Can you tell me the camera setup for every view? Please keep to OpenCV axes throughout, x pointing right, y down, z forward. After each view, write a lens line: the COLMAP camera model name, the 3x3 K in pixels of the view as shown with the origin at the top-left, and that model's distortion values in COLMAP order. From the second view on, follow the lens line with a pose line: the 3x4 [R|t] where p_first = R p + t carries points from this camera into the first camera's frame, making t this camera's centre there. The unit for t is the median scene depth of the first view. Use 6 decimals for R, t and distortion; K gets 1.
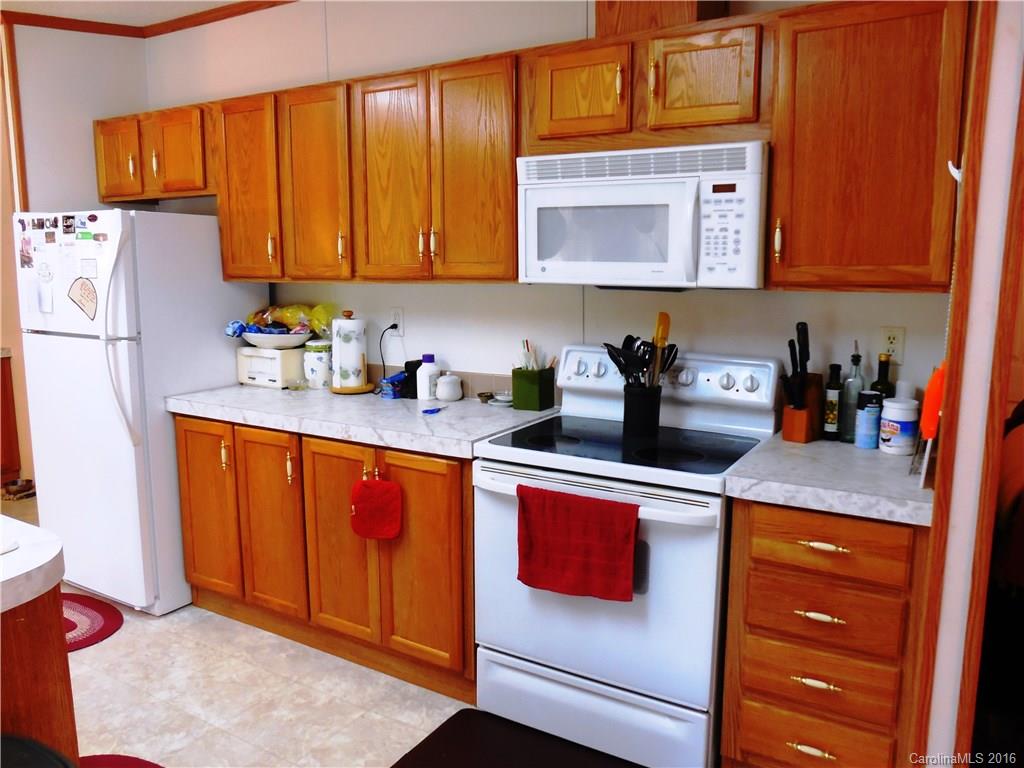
lens RADIAL K [[776.4, 0, 512.0], [0, 776.4, 384.0], [0, 0, 1]] dist [-0.104359, 0.138293]
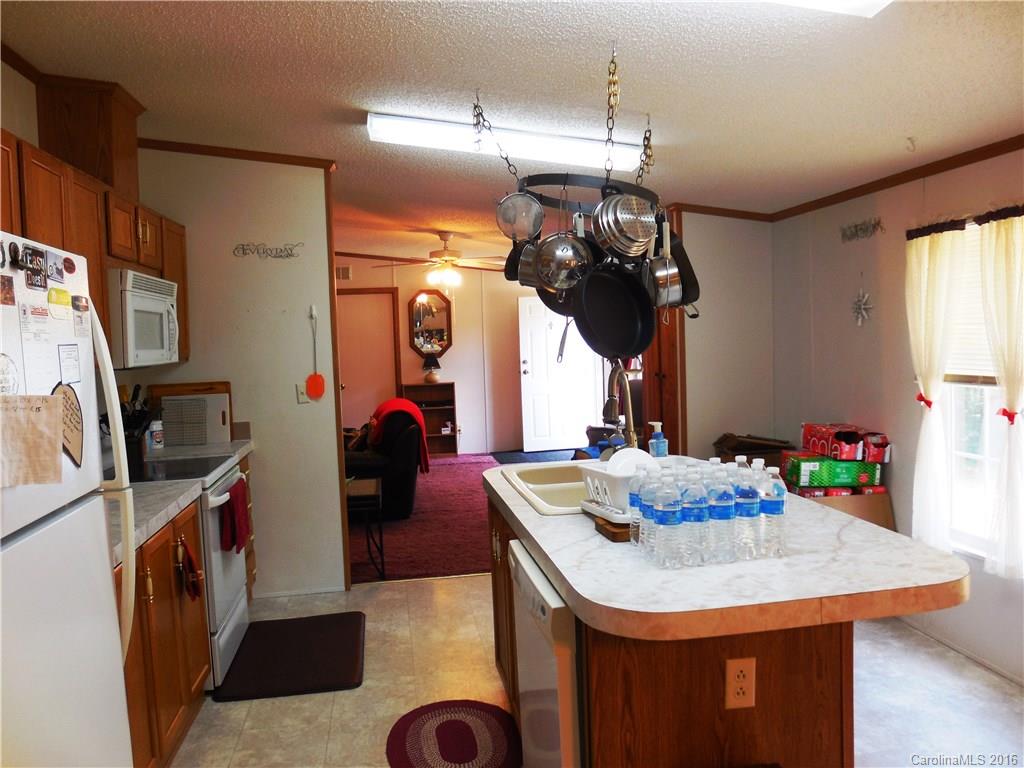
lens RADIAL K [[776.4, 0, 512.0], [0, 776.4, 384.0], [0, 0, 1]] dist [-0.104359, 0.138293]
pose [[-0.646726, -0.026524, 0.762261, -1.347064], [0.147906, 0.976063, 0.159452, -0.213448], [-0.748244, 0.215865, -0.627323, 1.334023]]
